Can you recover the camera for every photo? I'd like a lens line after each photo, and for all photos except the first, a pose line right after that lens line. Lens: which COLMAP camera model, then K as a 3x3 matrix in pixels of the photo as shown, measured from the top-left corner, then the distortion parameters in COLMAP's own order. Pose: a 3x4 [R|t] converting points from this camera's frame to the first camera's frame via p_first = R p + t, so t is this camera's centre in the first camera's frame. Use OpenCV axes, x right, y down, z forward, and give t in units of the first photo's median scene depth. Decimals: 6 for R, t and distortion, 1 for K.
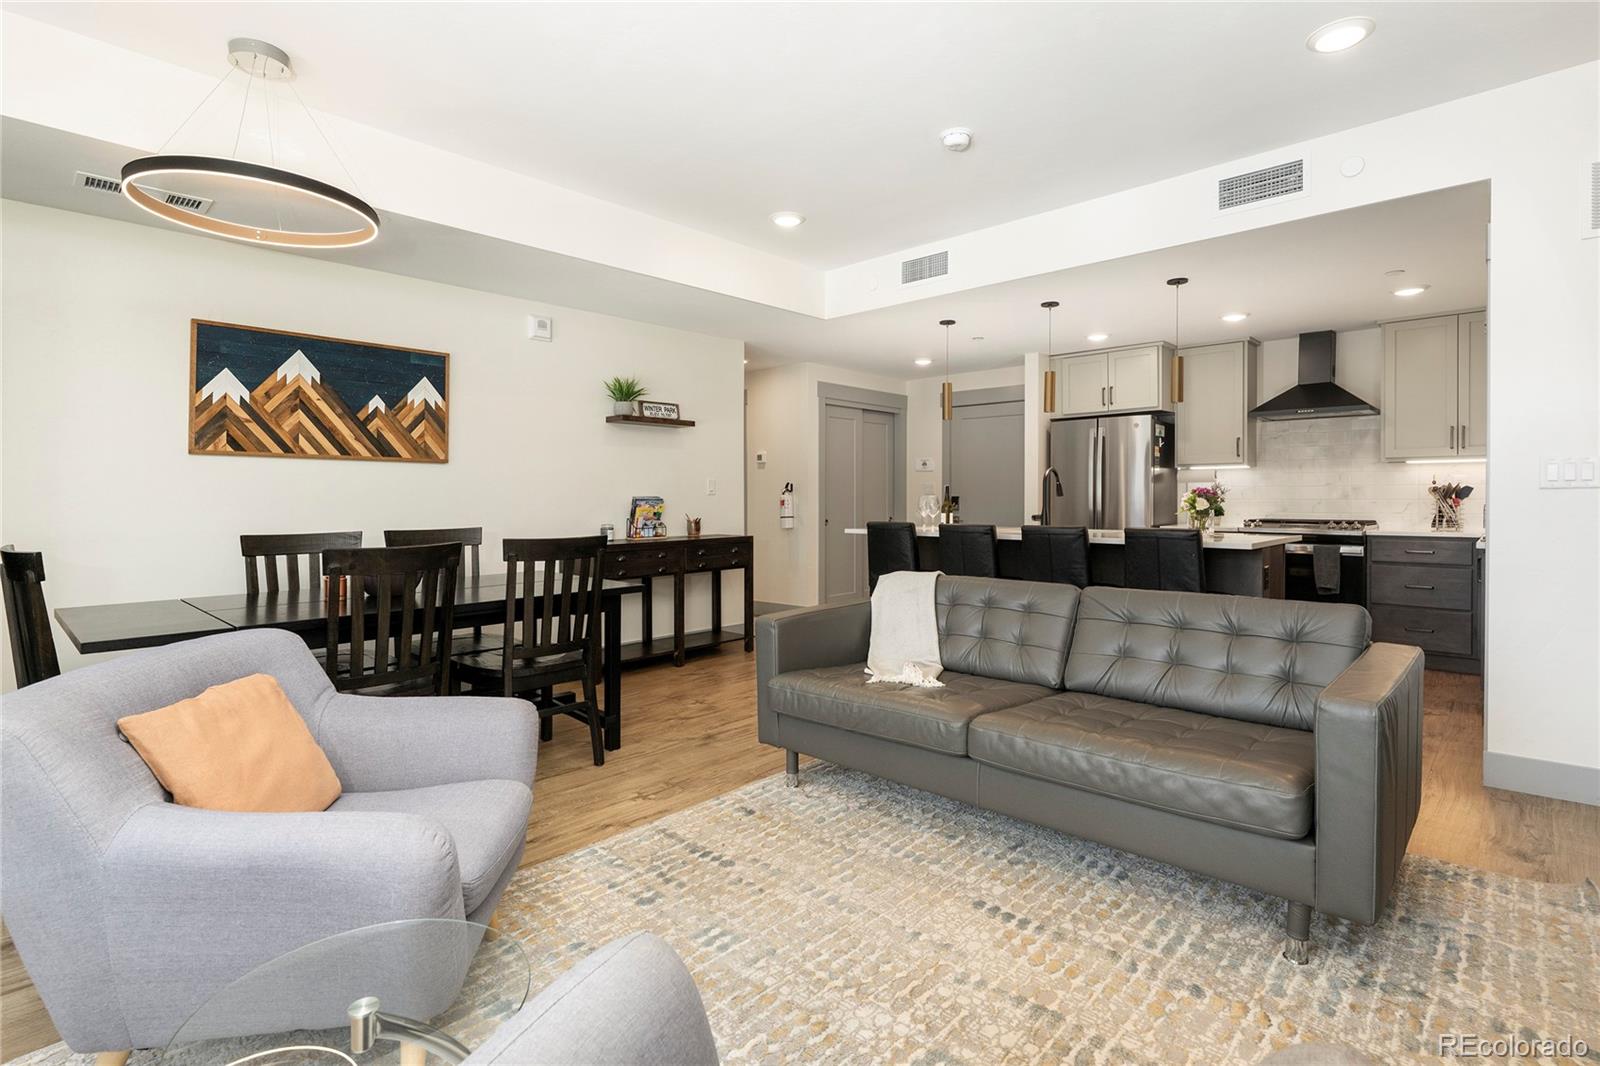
lens RADIAL K [[769.2, 0, 819.8], [0, 769.2, 502.3], [0, 0, 1]] dist [-0.002814, 0.000370]
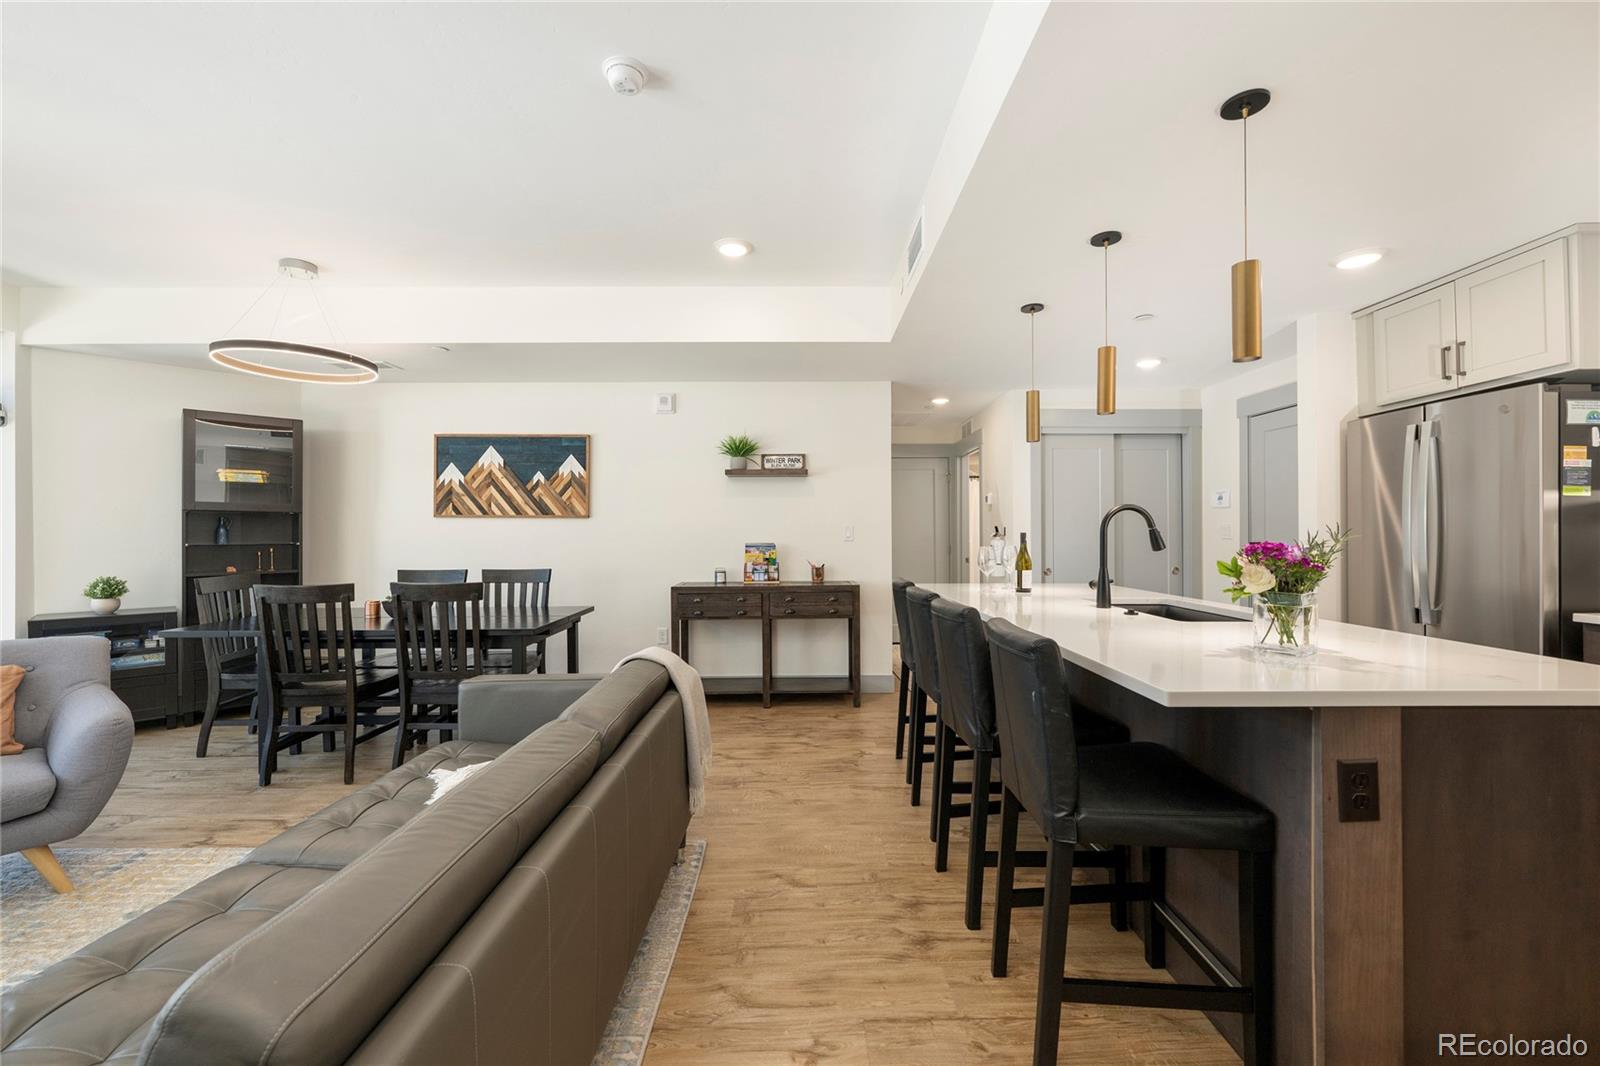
lens RADIAL K [[633.6, 0, 805.7], [0, 633.6, 531.2], [0, 0, 1]] dist [0.001694, -0.000150]
pose [[0.683153, -0.003823, -0.730265, 0.494375], [-0.003091, 0.999962, -0.008126, -0.018531], [0.730269, 0.007809, 0.683115, 0.468984]]
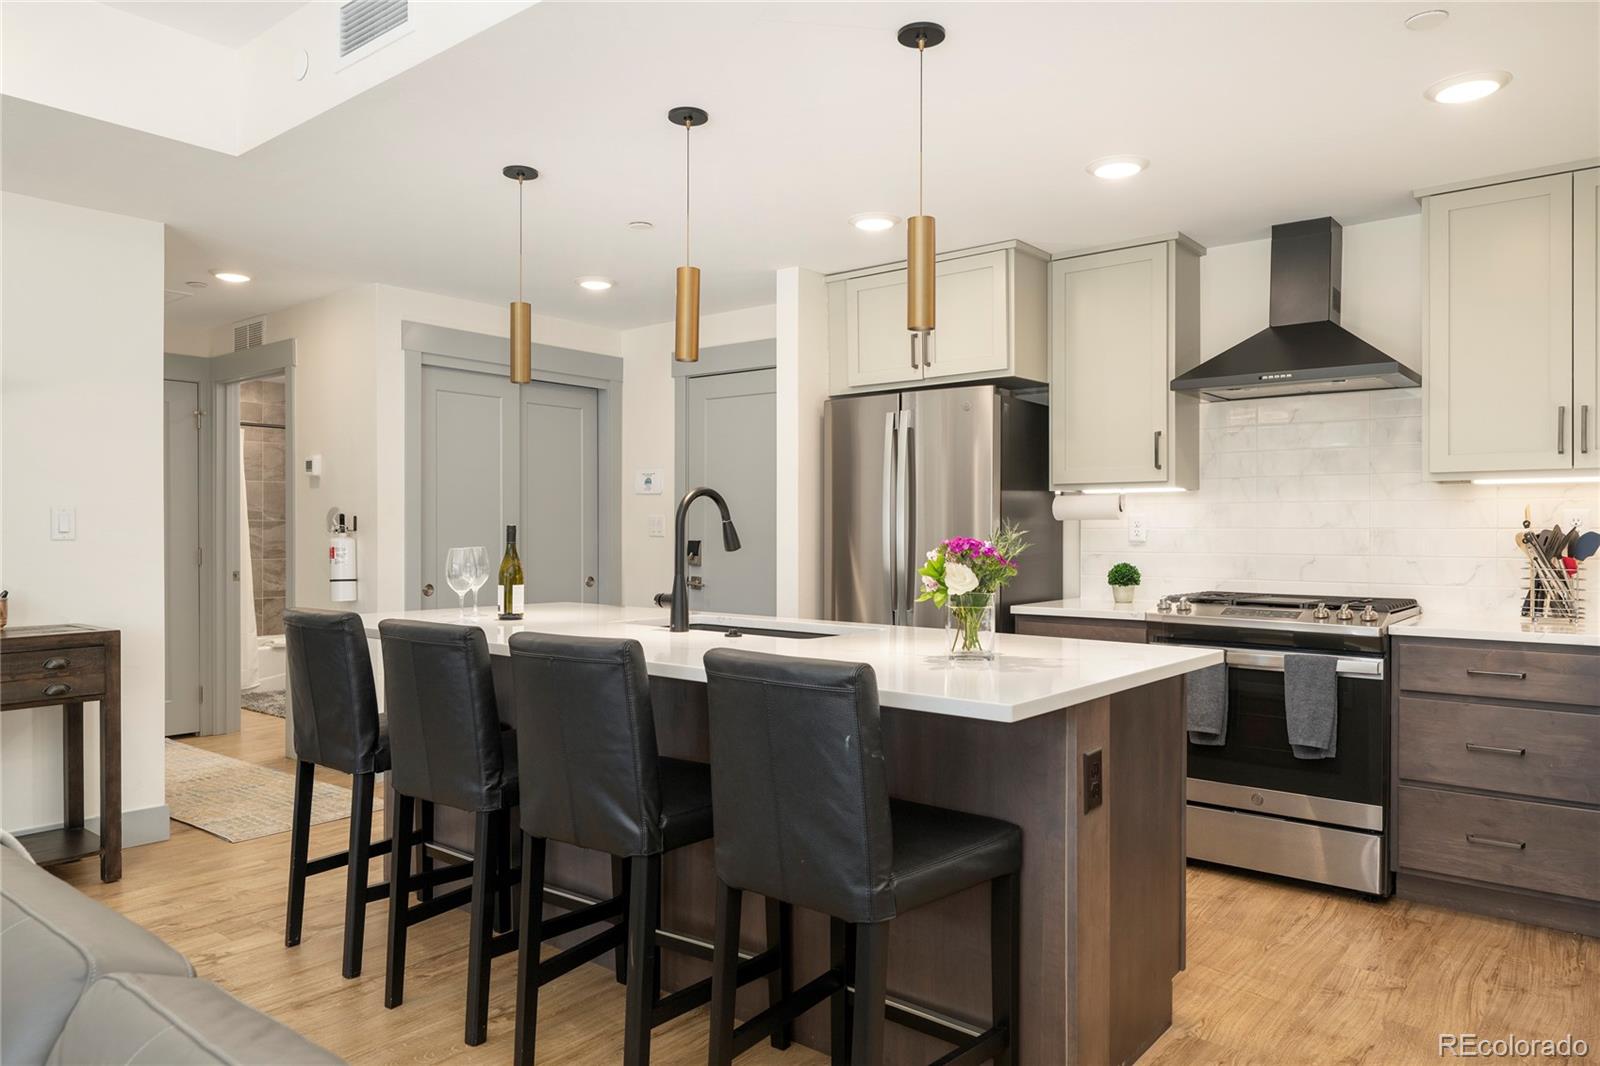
lens RADIAL K [[1055.0, 0, 801.1], [0, 1055.0, 527.7], [0, 0, 1]] dist [-0.004525, 0.001410]
pose [[0.998127, 0.005223, 0.060950, 0.319544], [-0.004654, 0.999944, -0.009486, -0.015977], [-0.060997, 0.009185, 0.998096, 0.385097]]
